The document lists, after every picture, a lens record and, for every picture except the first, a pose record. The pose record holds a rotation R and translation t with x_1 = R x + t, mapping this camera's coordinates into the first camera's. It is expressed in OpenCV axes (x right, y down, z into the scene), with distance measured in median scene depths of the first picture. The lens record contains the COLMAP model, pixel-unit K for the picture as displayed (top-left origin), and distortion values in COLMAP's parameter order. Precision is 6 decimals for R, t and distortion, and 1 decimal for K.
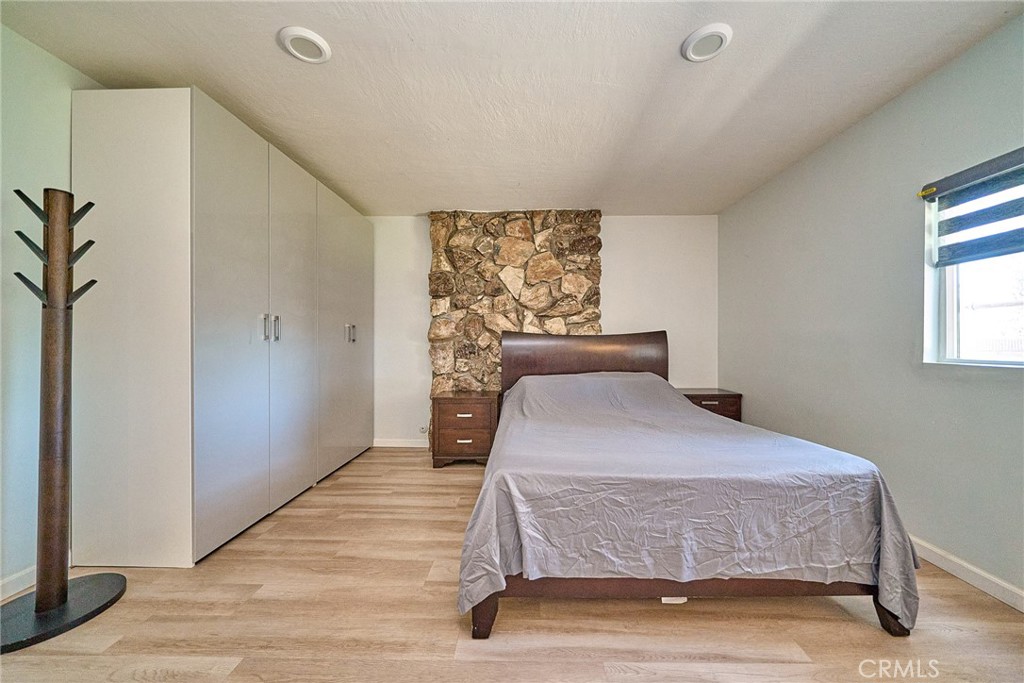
lens RADIAL K [[358.4, 0, 525.4], [0, 358.4, 341.8], [0, 0, 1]] dist [-0.000607, -0.000249]
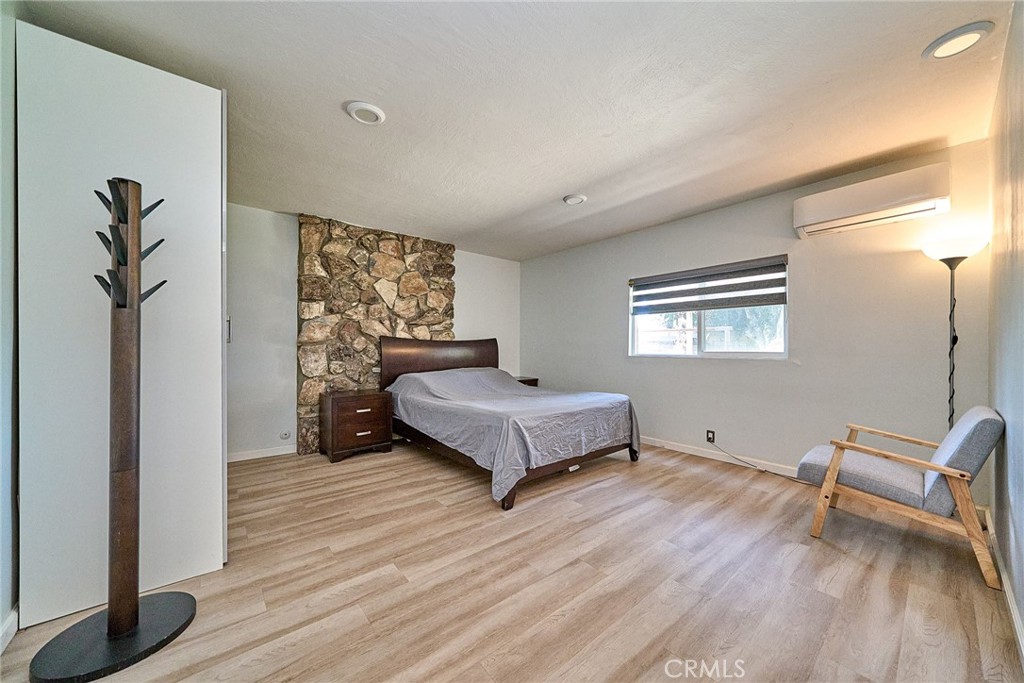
lens RADIAL K [[359.2, 0, 515.0], [0, 359.2, 347.2], [0, 0, 1]] dist [0.000870, -0.000003]
pose [[0.762888, 0.002119, 0.646527, -0.468902], [-0.005988, 0.999975, 0.003788, -0.000824], [-0.646503, -0.006761, 0.762881, -0.147681]]
